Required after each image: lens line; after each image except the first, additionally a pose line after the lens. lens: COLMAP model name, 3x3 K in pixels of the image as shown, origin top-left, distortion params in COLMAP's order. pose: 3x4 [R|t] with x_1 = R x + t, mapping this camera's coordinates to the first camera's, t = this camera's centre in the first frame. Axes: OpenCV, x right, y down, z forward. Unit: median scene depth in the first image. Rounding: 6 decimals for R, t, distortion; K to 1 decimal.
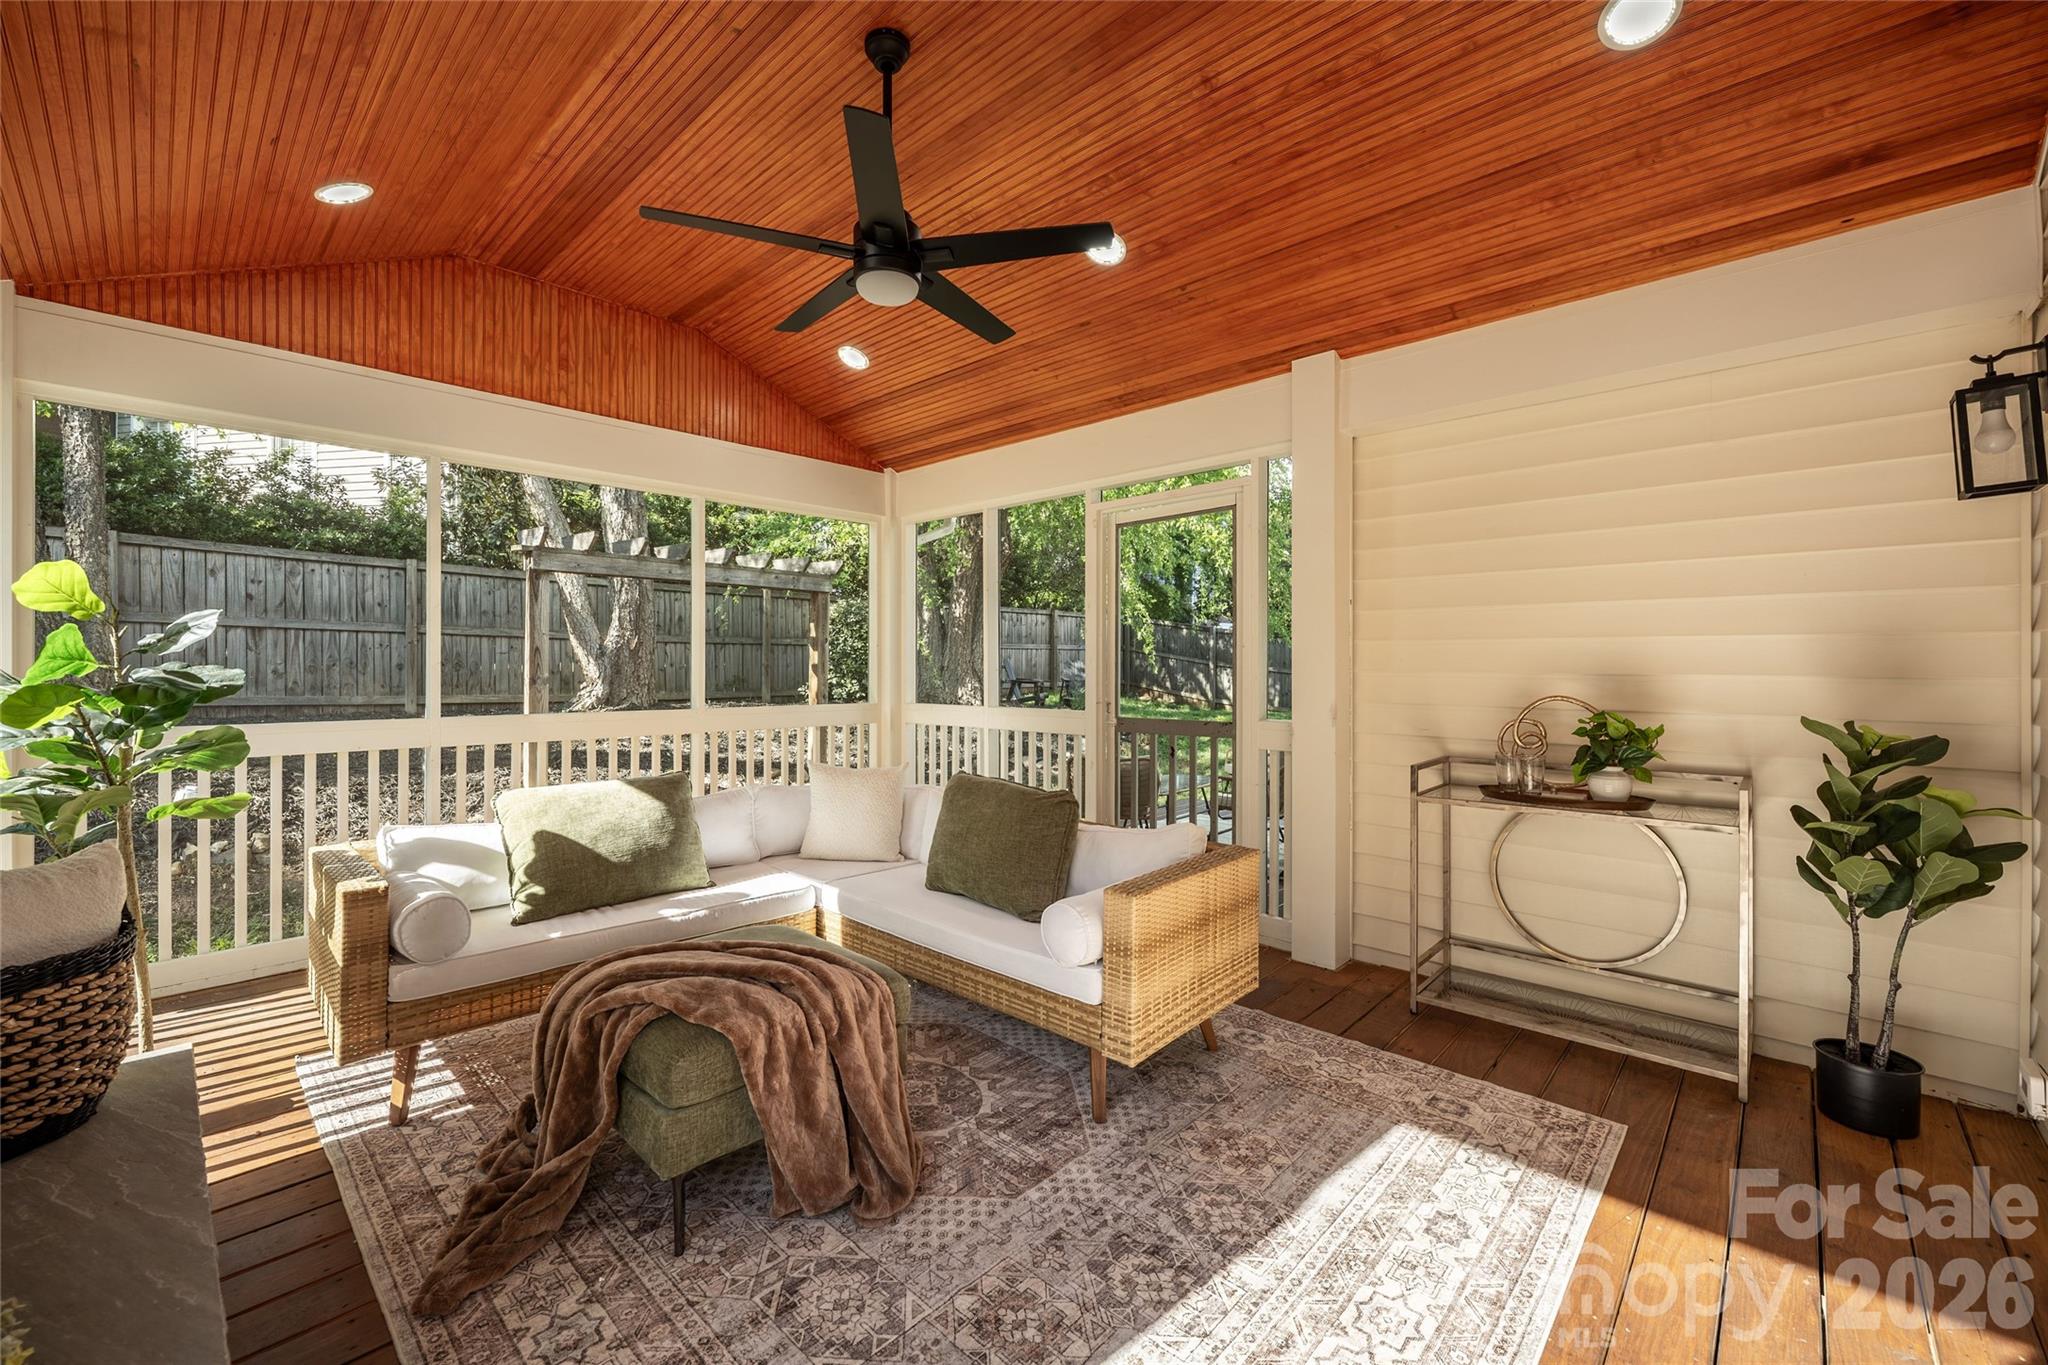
lens RADIAL K [[819.6, 0, 1017.7], [0, 819.6, 668.5], [0, 0, 1]] dist [-0.009809, -0.000036]
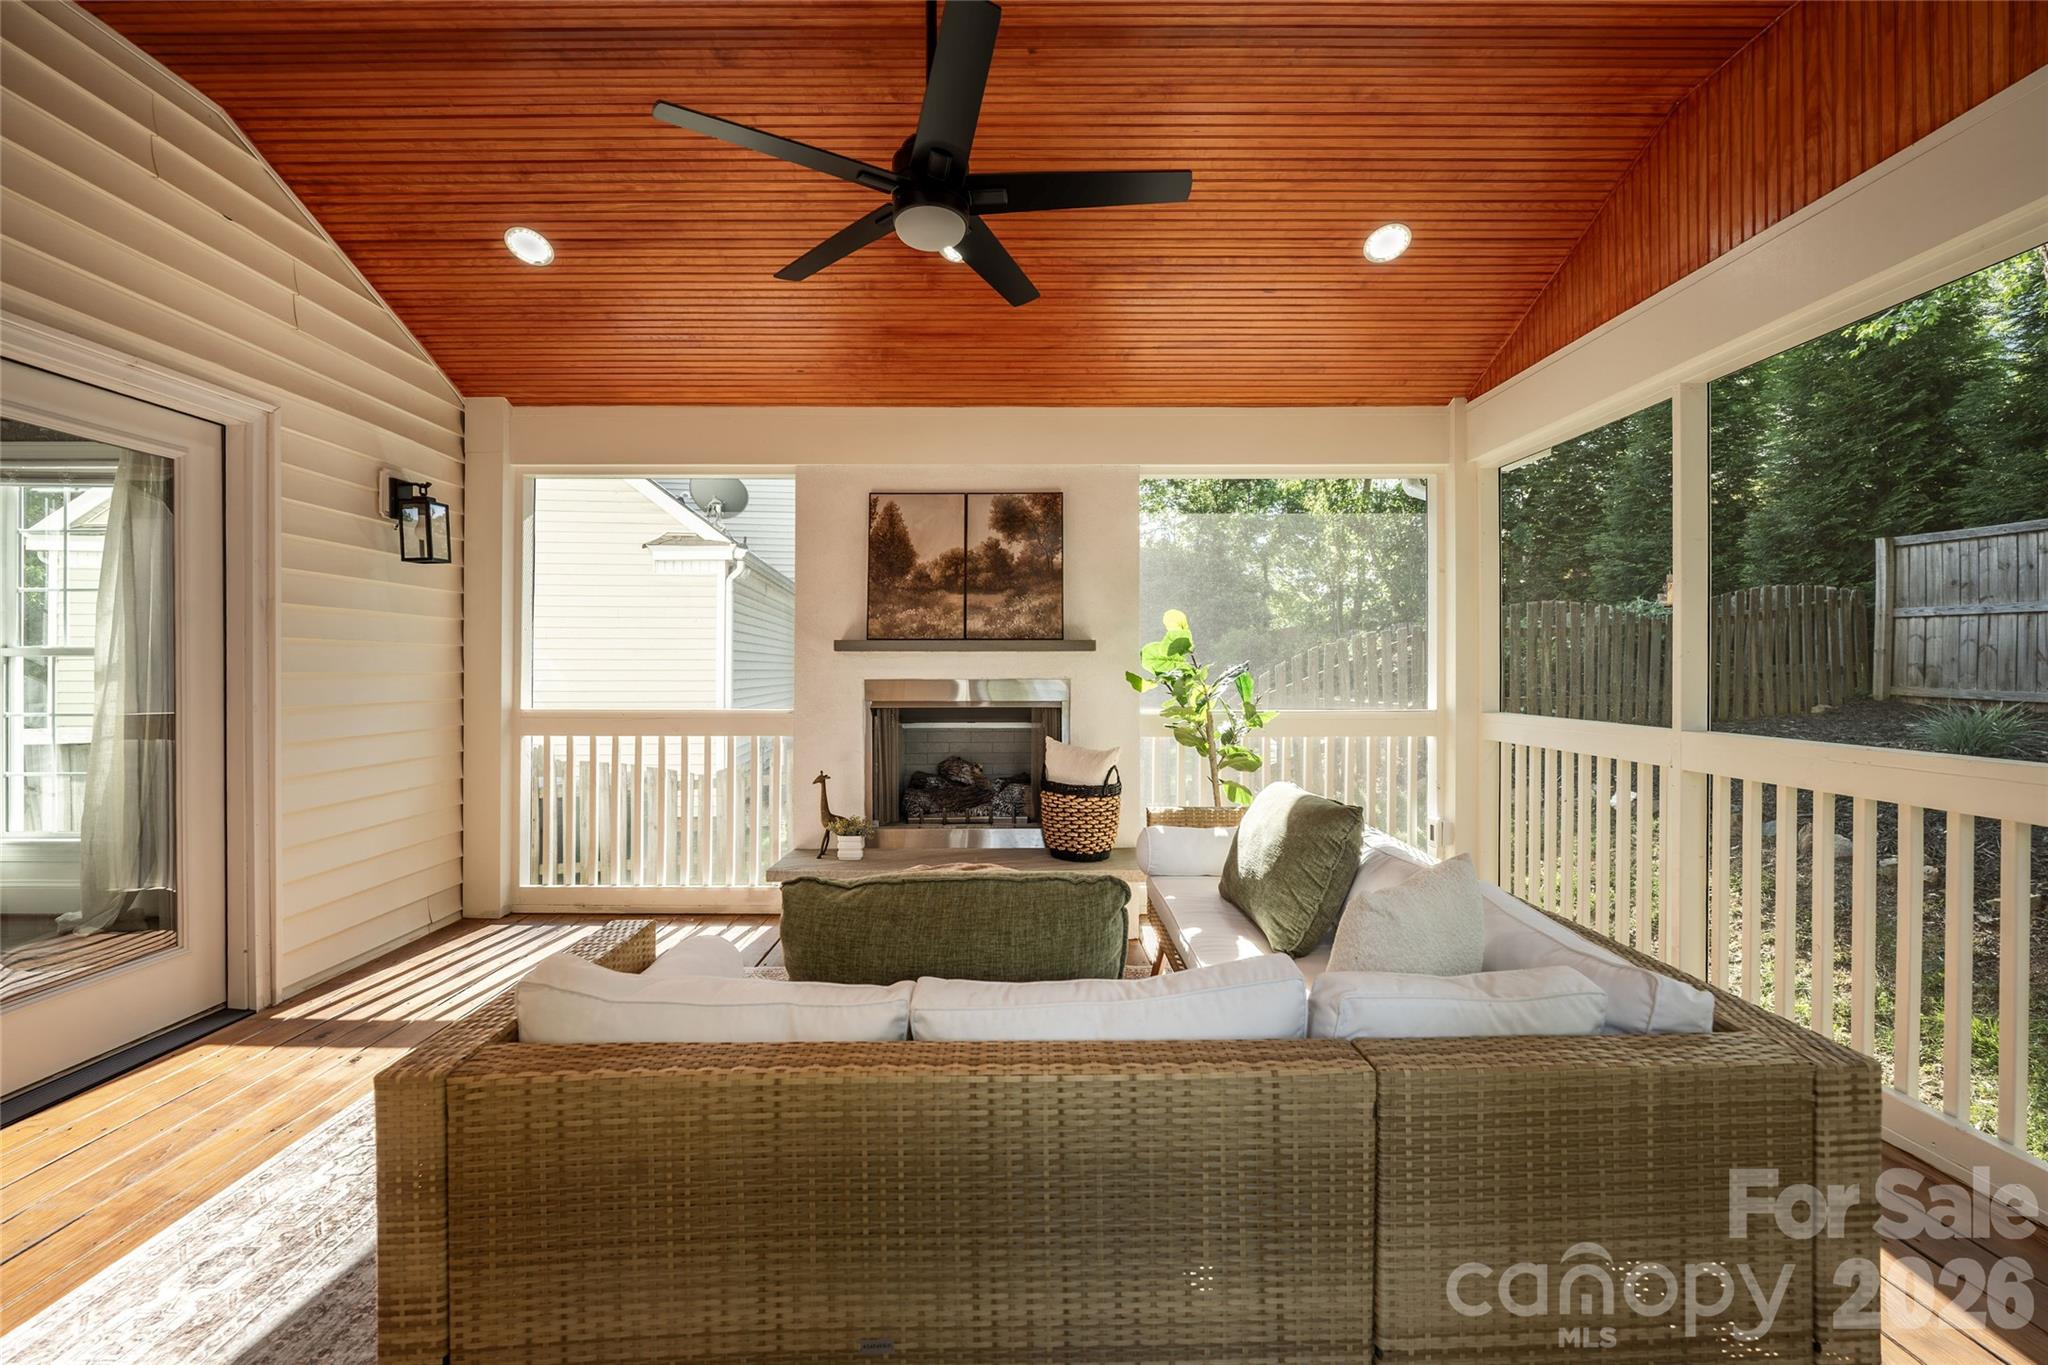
lens RADIAL K [[819.6, 0, 1012.7], [0, 819.6, 673.1], [0, 0, 1]] dist [-0.009809, -0.000036]
pose [[-0.717581, 0.000351, -0.696475, 0.110679], [-0.002032, 0.999995, 0.002598, 0.003940], [0.696472, 0.003280, -0.717577, 0.476549]]
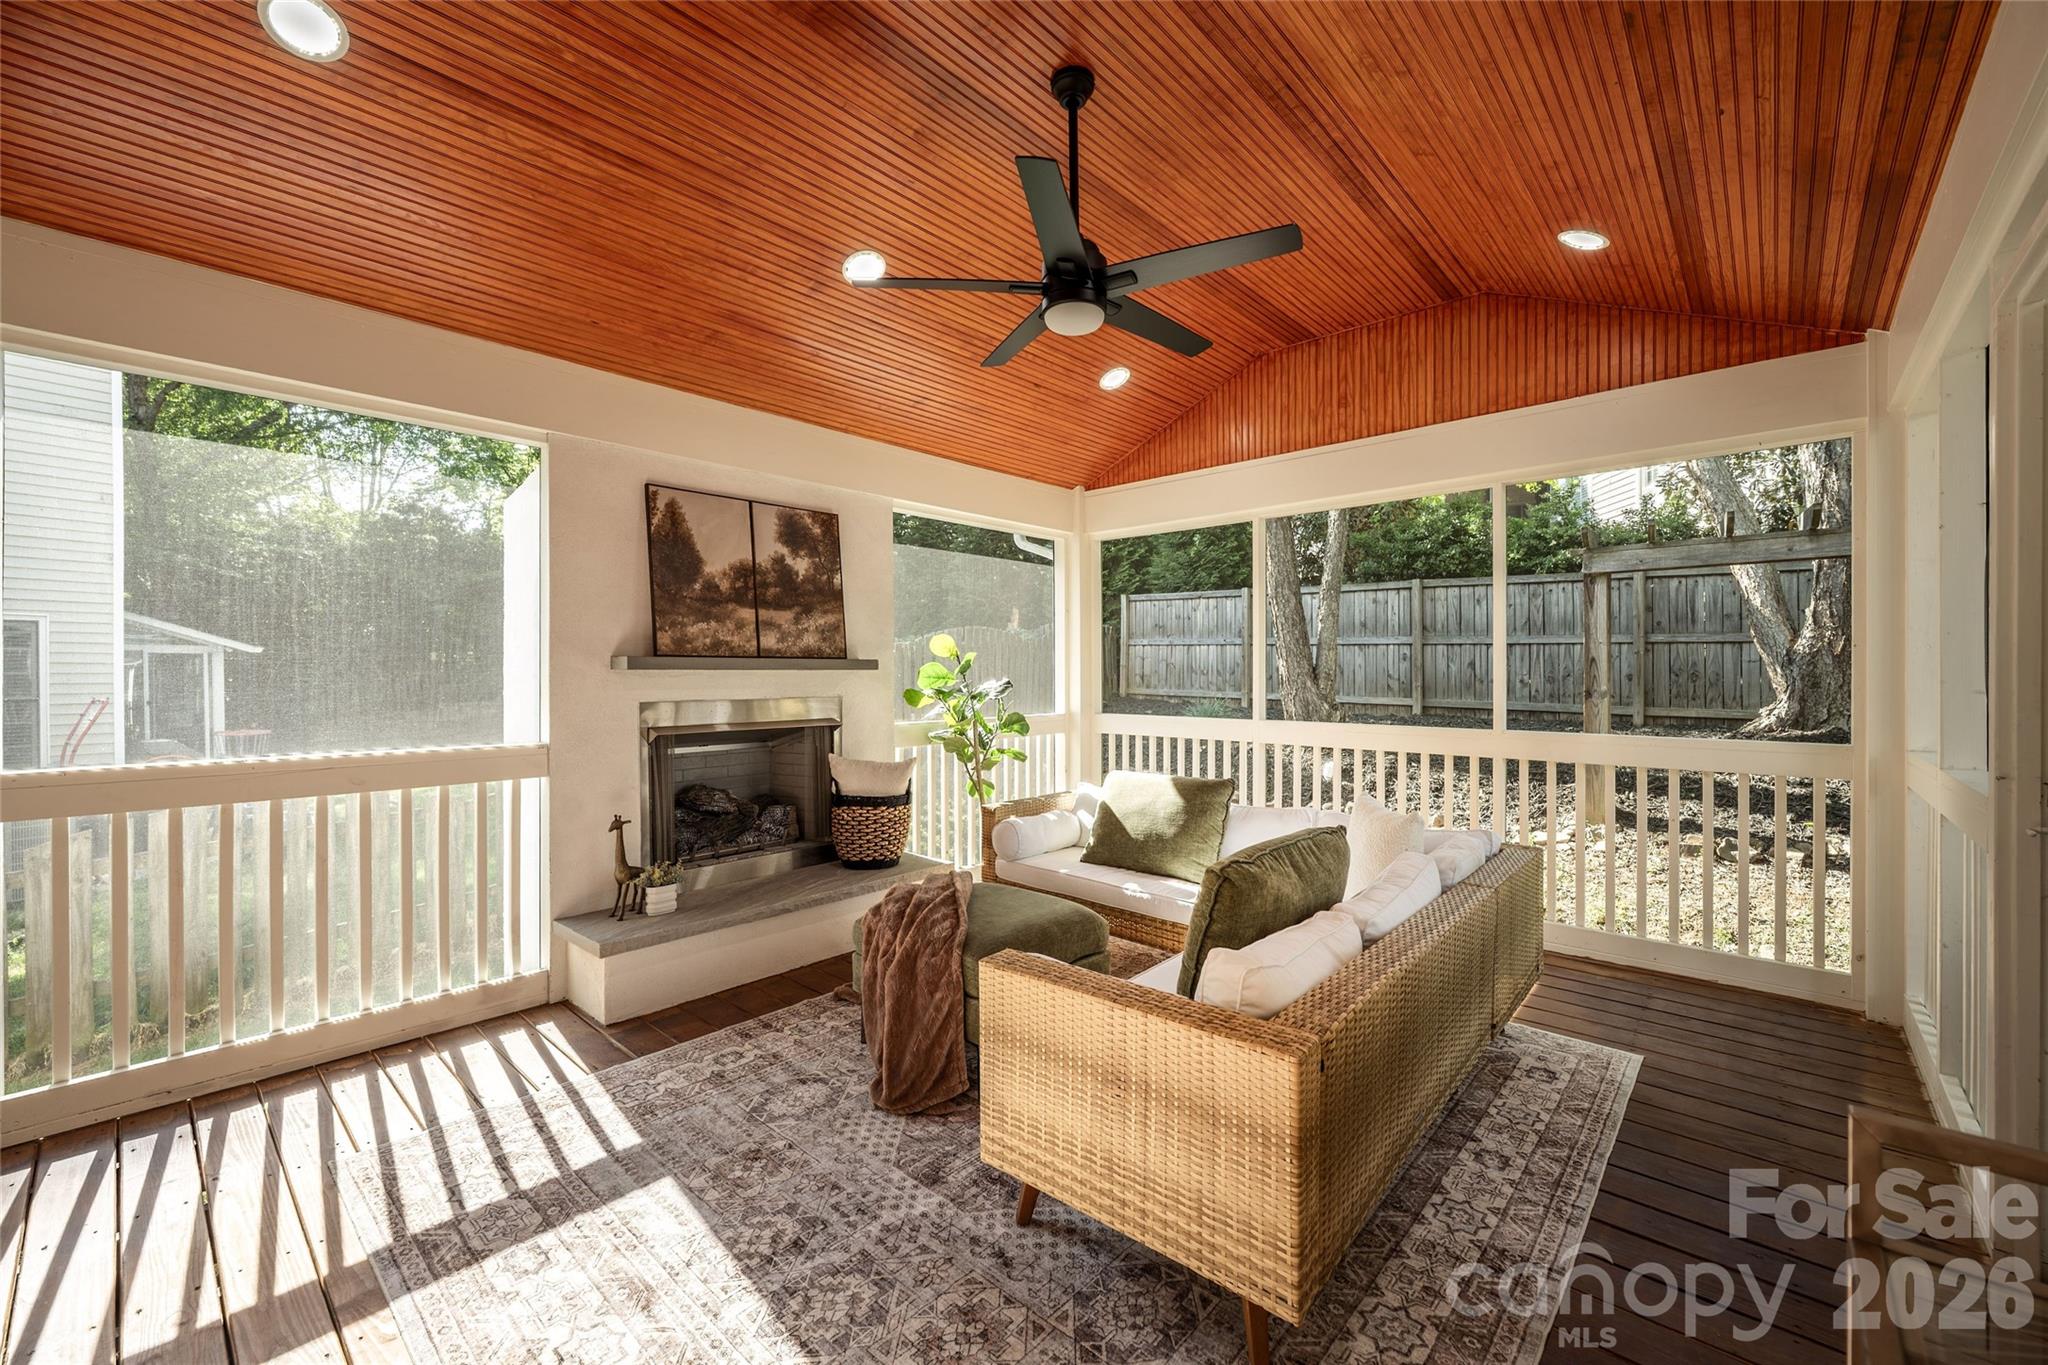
lens RADIAL K [[819.6, 0, 1010.9], [0, 819.6, 680.1], [0, 0, 1]] dist [-0.009809, -0.000036]
pose [[0.019240, 0.005955, -0.999797, 0.245751], [-0.001204, 0.999982, 0.005933, -0.004356], [0.999814, 0.001090, 0.019246, 0.252274]]
